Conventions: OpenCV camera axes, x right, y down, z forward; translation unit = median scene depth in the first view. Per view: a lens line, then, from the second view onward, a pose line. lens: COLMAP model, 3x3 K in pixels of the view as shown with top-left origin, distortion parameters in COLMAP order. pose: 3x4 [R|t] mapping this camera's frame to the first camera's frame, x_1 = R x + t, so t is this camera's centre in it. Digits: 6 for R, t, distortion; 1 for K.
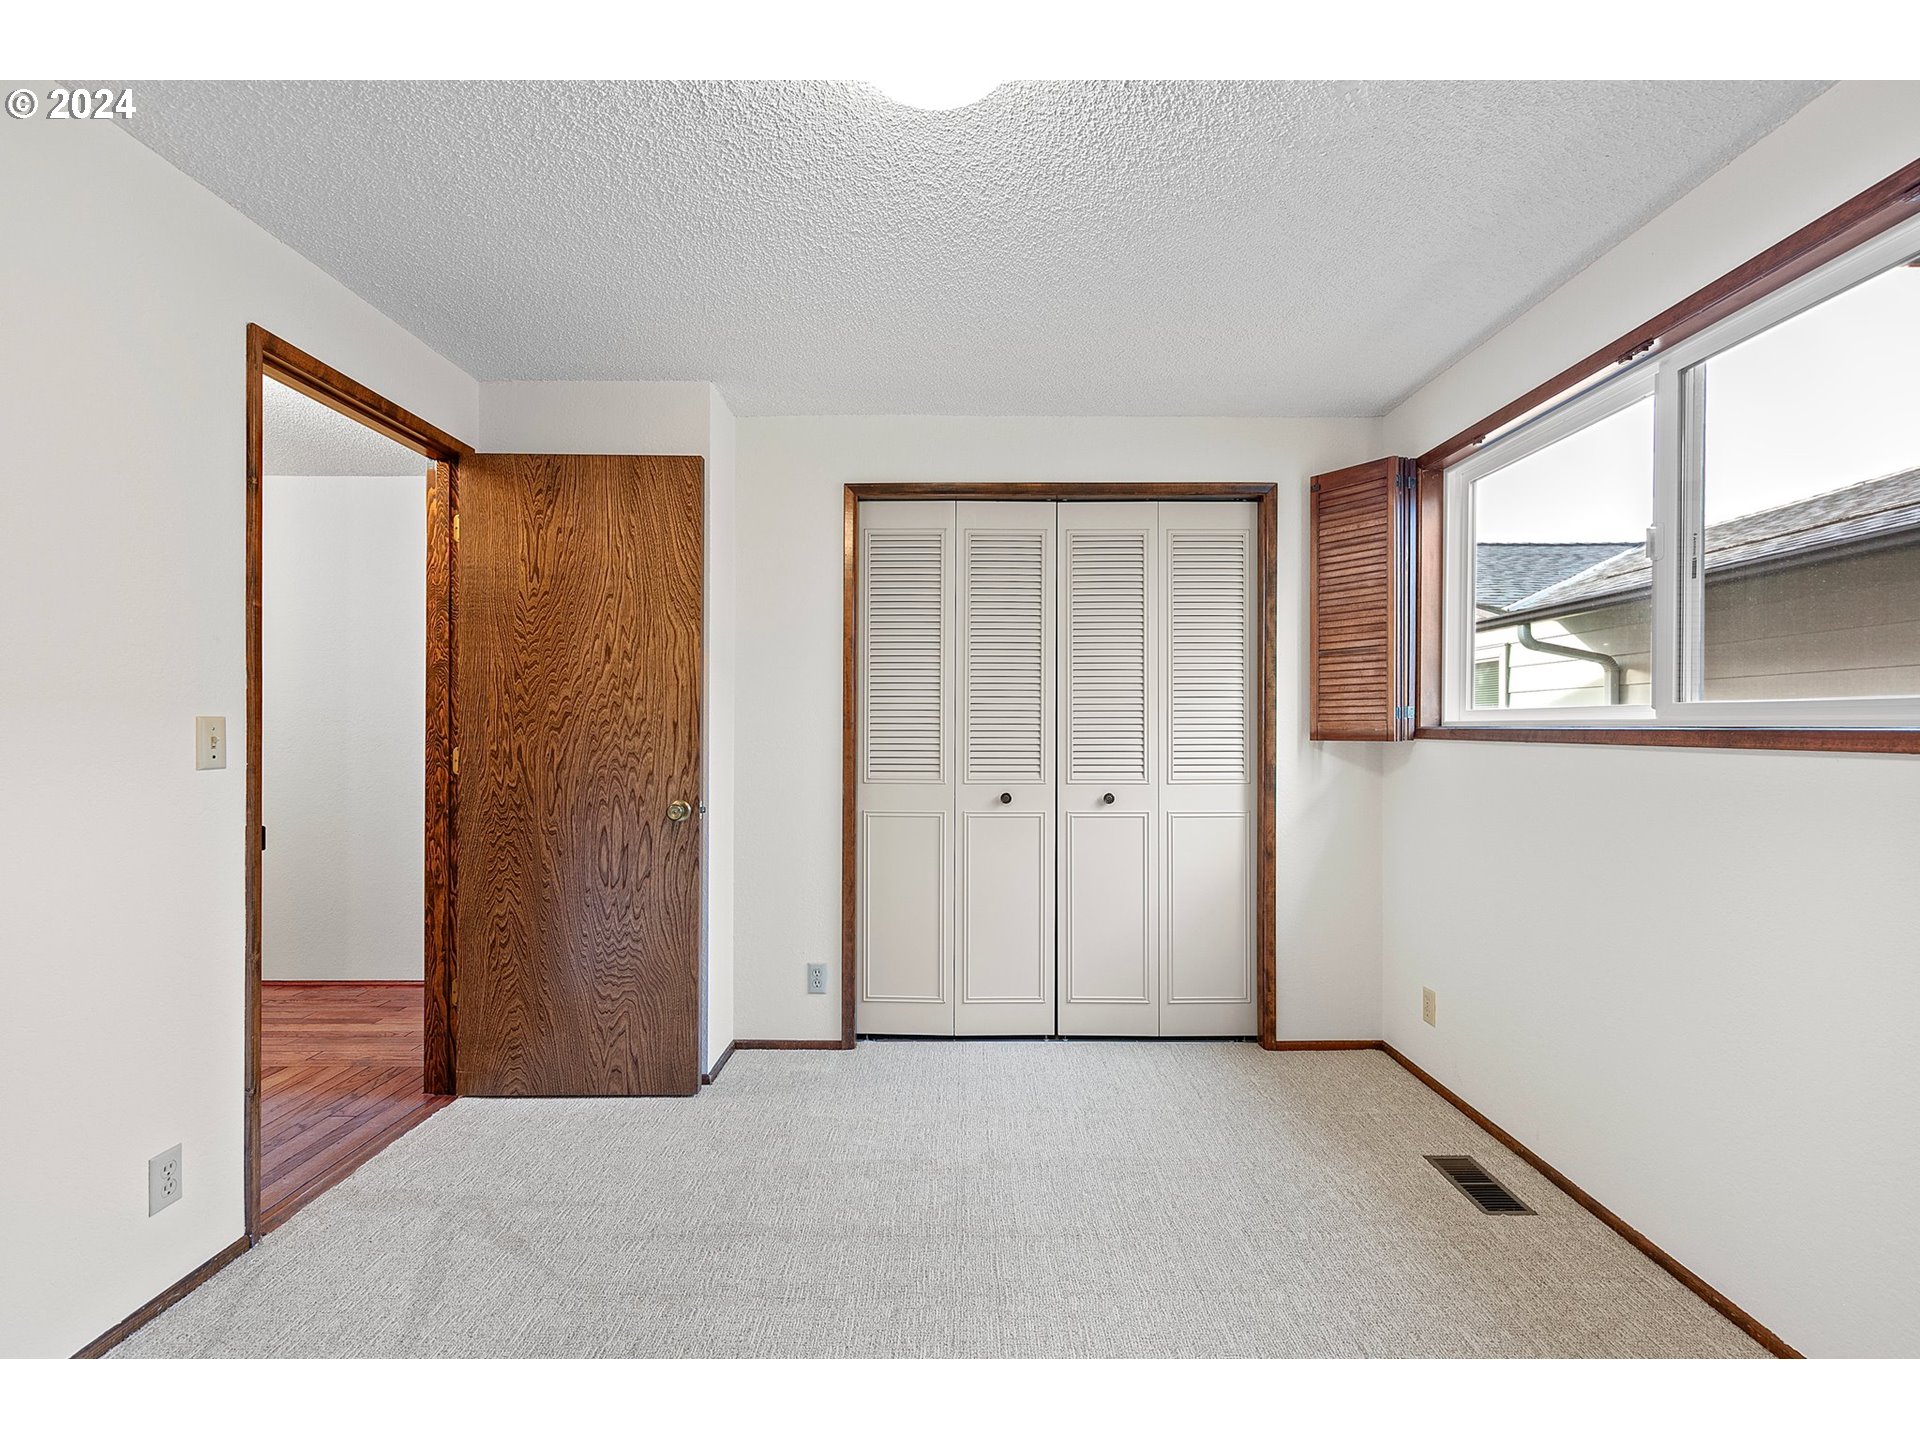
lens RADIAL K [[857.3, 0, 957.8], [0, 857.3, 723.7], [0, 0, 1]] dist [0.002506, 0.000342]
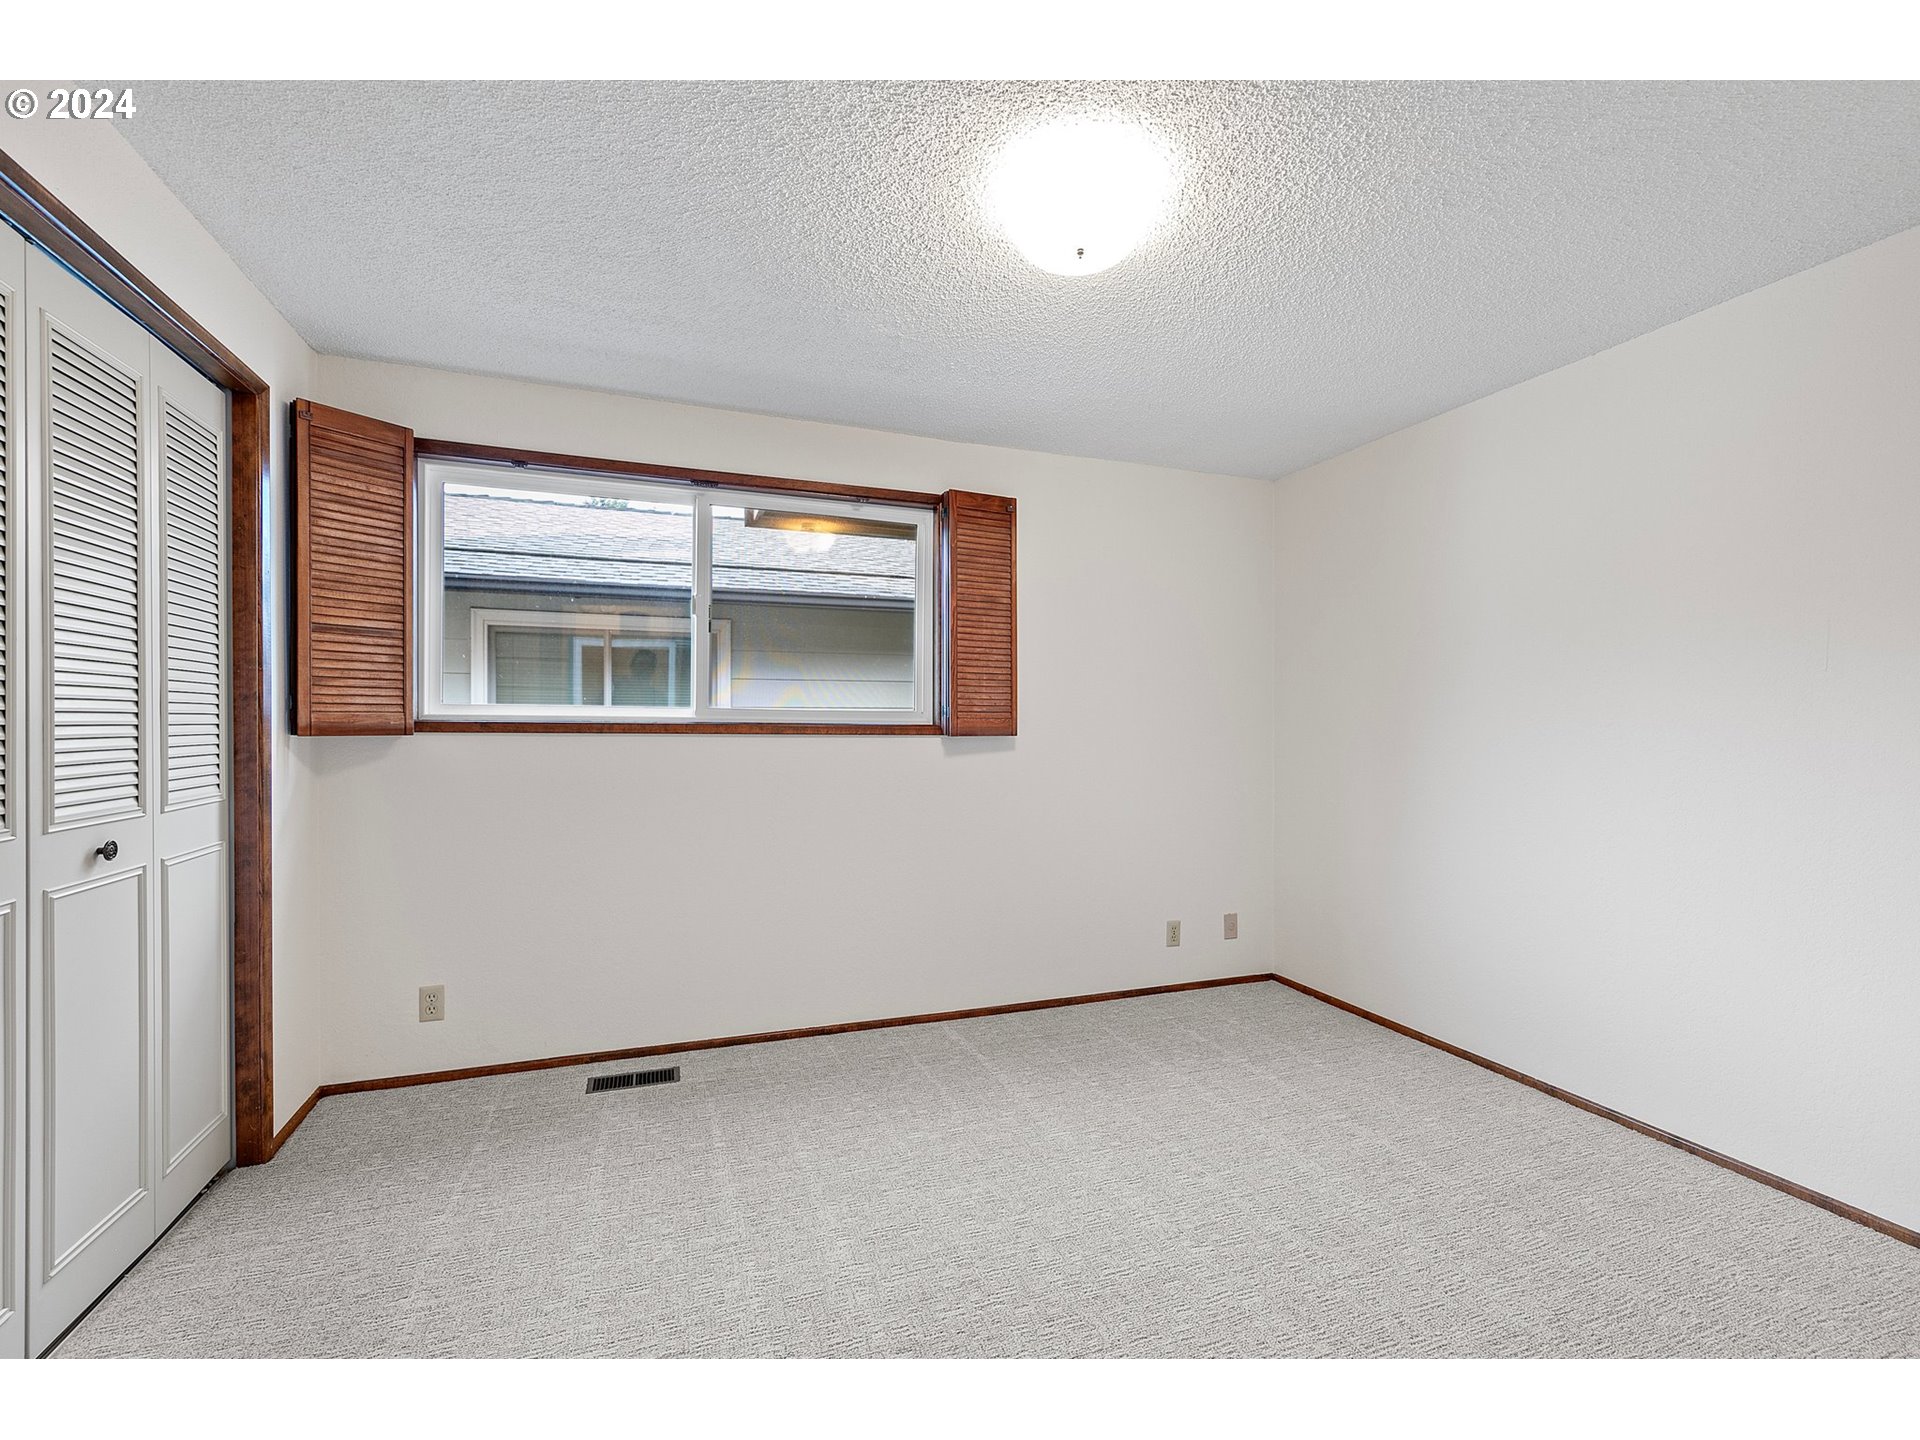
lens RADIAL K [[857.3, 0, 957.8], [0, 857.3, 723.7], [0, 0, 1]] dist [0.002506, 0.000342]
pose [[-0.349449, -0.001947, 0.936953, -0.555587], [-0.012704, 0.999916, -0.002660, 0.002764], [-0.936869, -0.012832, -0.349444, 0.743088]]
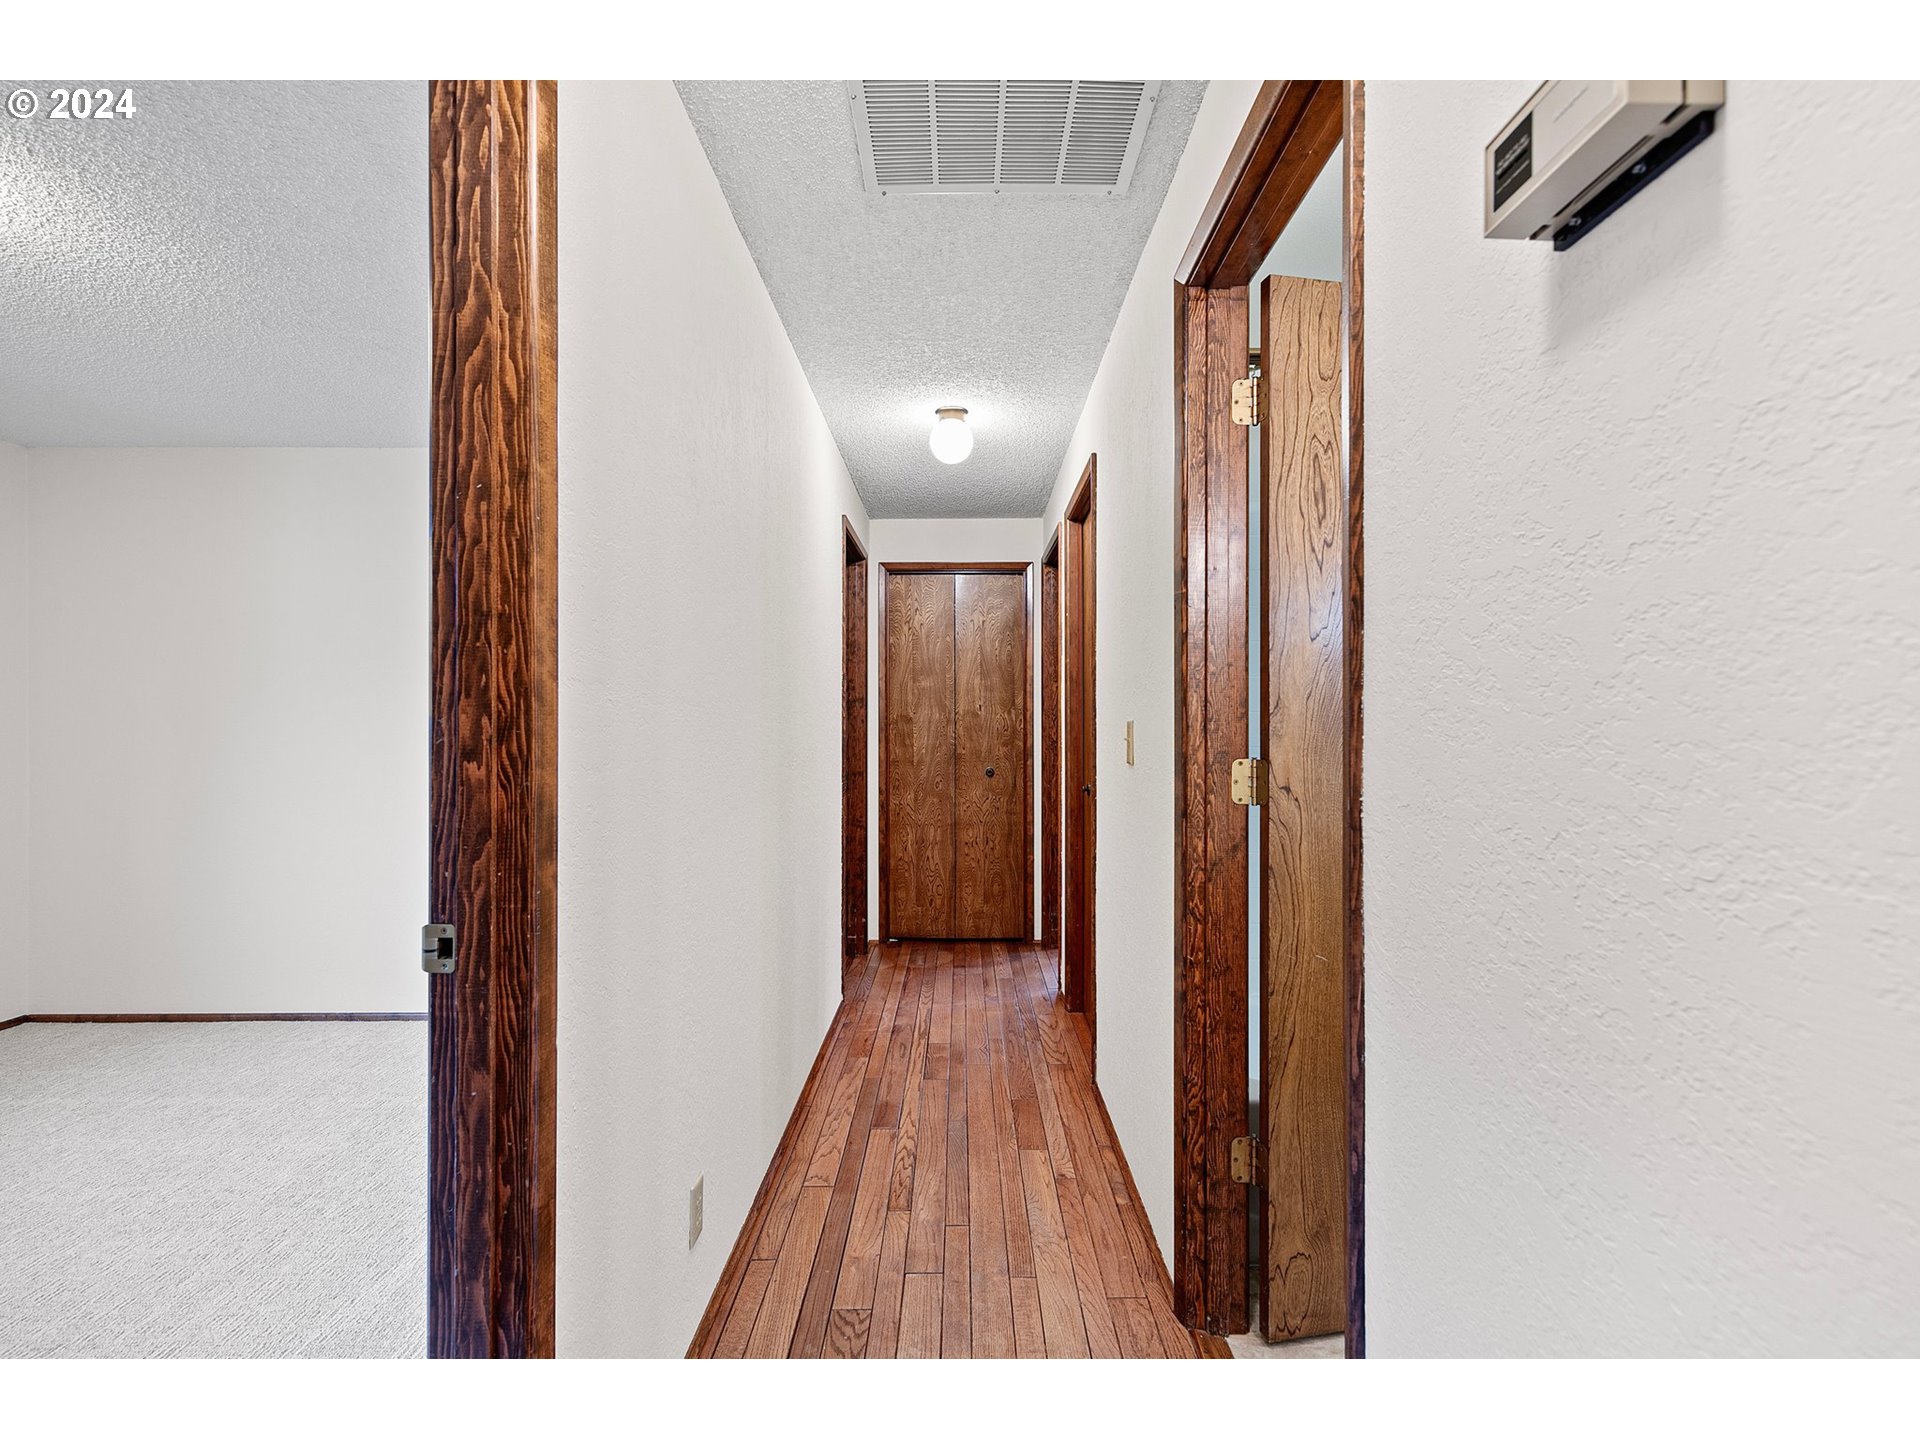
lens RADIAL K [[857.3, 0, 957.8], [0, 857.3, 723.7], [0, 0, 1]] dist [0.002506, 0.000342]
pose [[-0.999972, 0.001450, -0.007358, -2.565322], [0.001544, 0.999917, -0.012777, 0.018419], [0.007339, -0.012788, -0.999891, 3.611478]]
